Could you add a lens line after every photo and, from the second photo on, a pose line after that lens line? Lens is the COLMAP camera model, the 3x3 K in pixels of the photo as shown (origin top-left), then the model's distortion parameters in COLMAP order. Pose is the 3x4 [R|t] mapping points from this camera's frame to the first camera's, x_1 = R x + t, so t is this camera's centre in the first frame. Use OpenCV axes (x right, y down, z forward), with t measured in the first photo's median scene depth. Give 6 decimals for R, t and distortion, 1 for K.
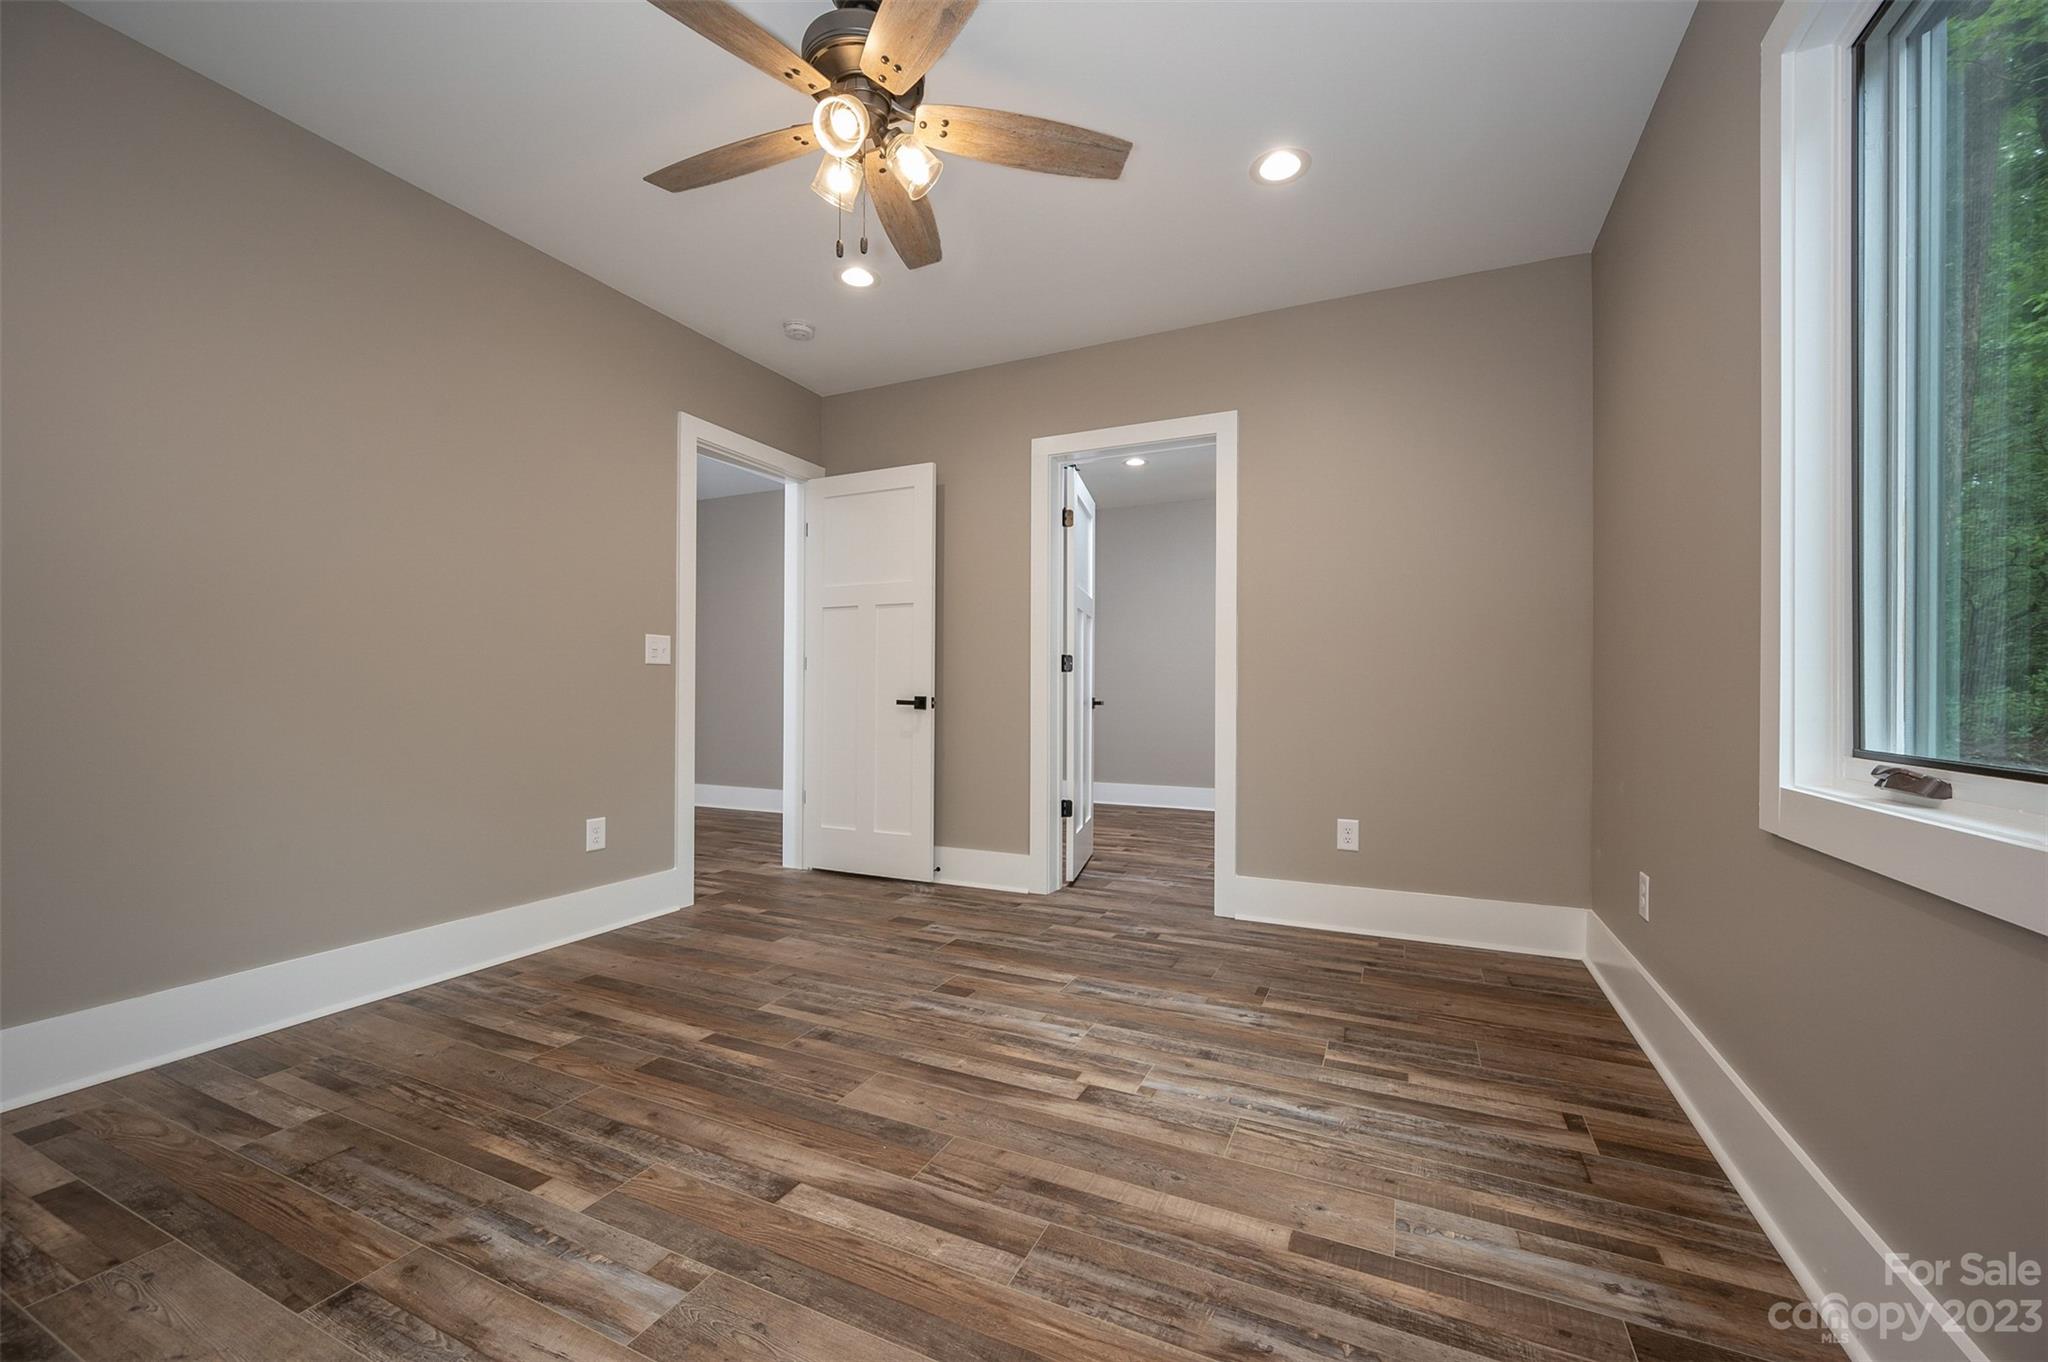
lens RADIAL K [[818.0, 0, 1018.9], [0, 818.0, 691.7], [0, 0, 1]] dist [-0.000908, -0.000242]
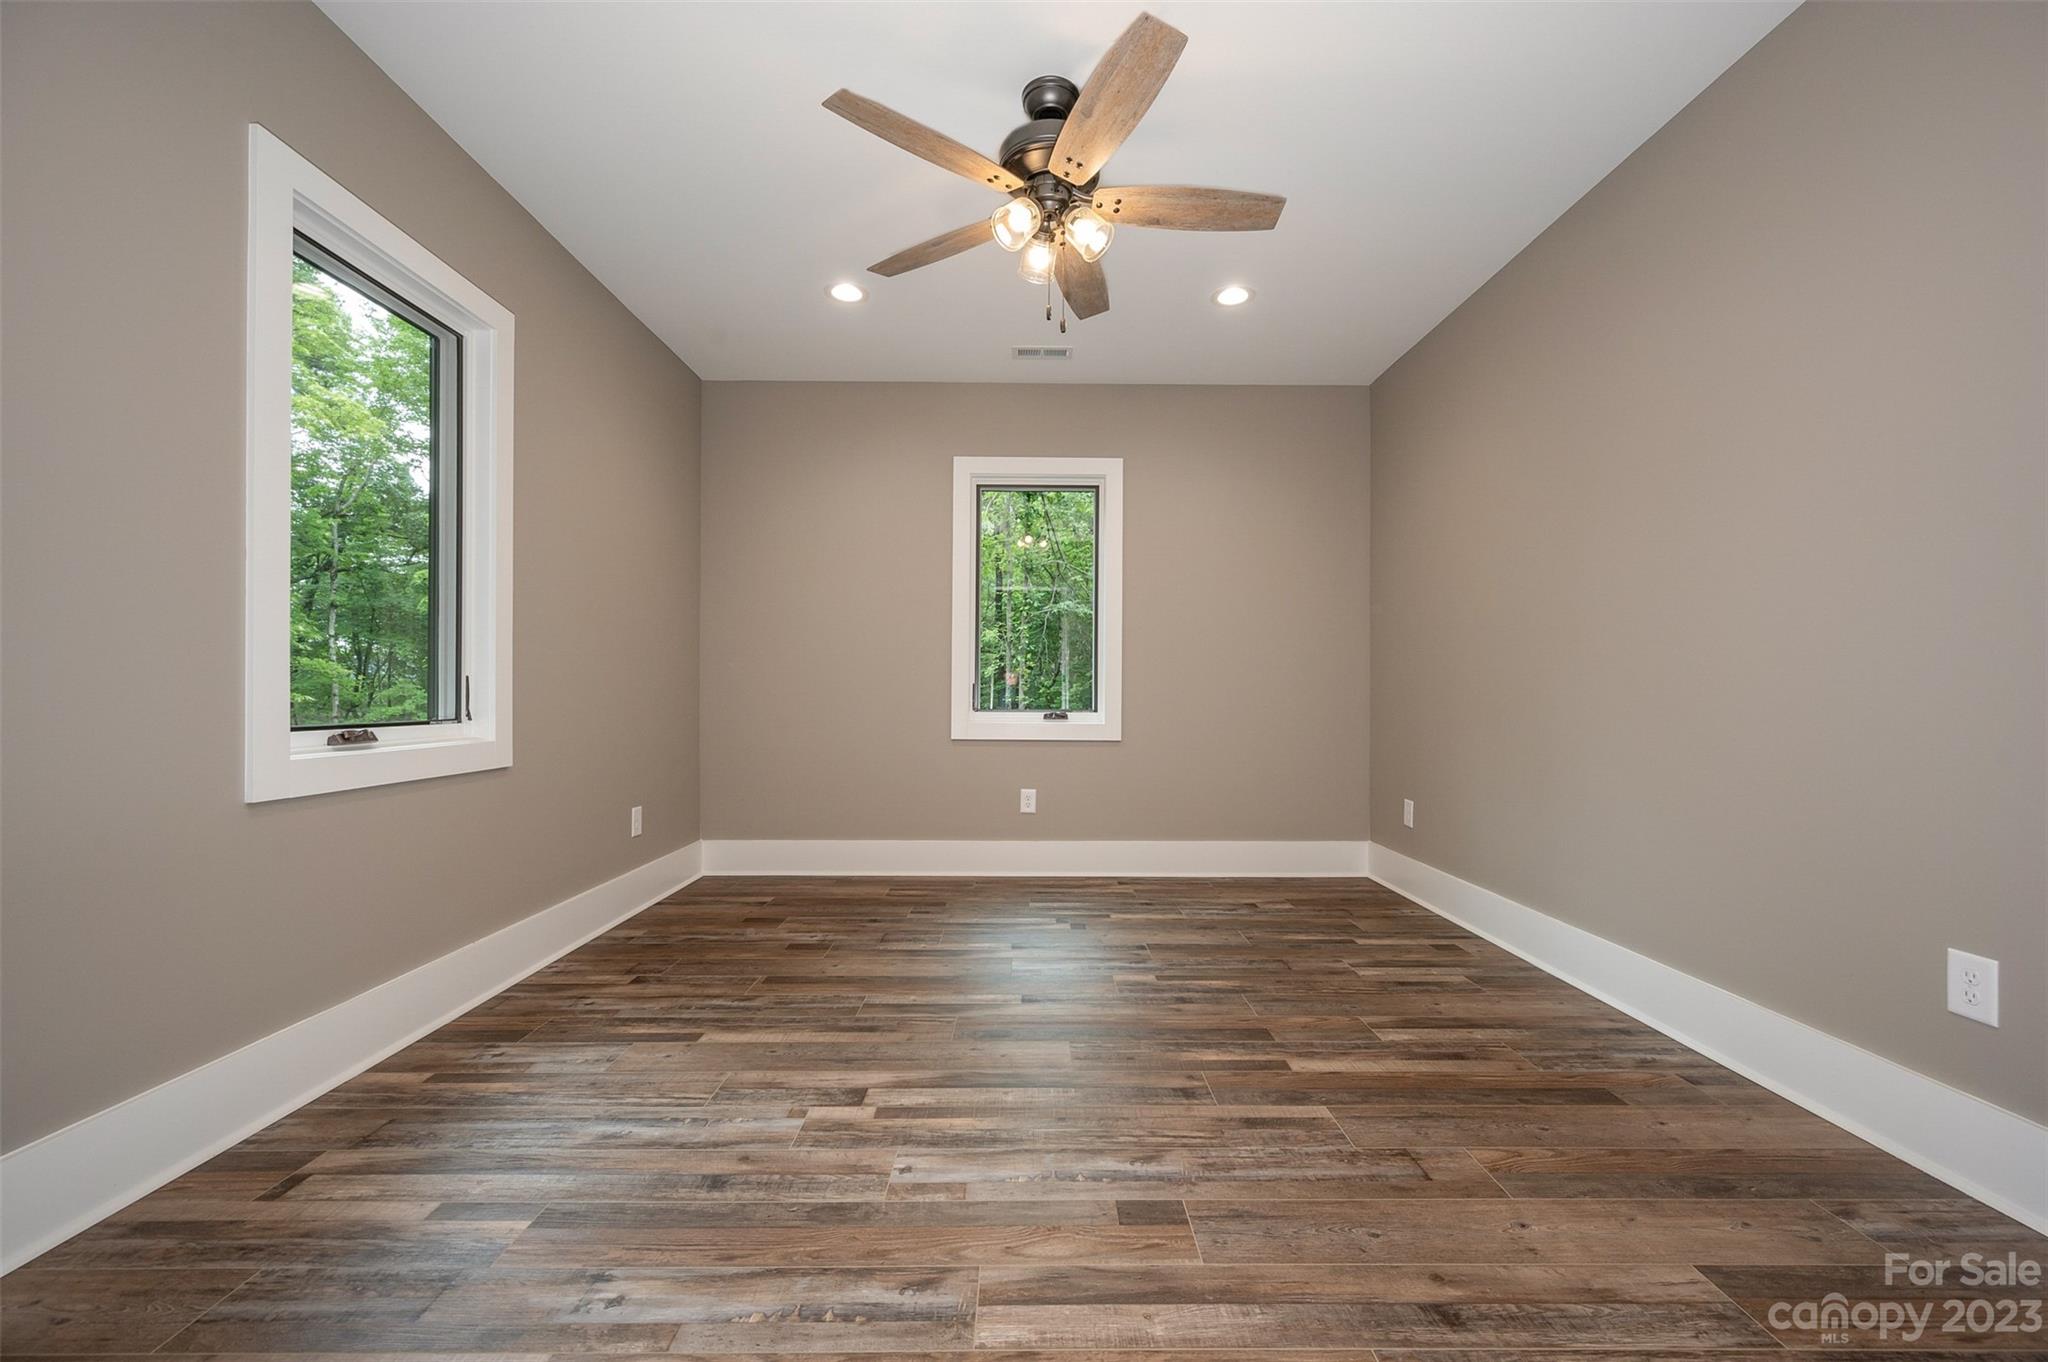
lens RADIAL K [[818.0, 0, 1018.9], [0, 818.0, 691.7], [0, 0, 1]] dist [-0.000908, -0.000242]
pose [[-0.906188, -0.007316, -0.422812, 0.320425], [-0.005258, 0.999968, -0.006033, 0.011545], [0.422843, -0.003244, -0.906197, 1.922523]]
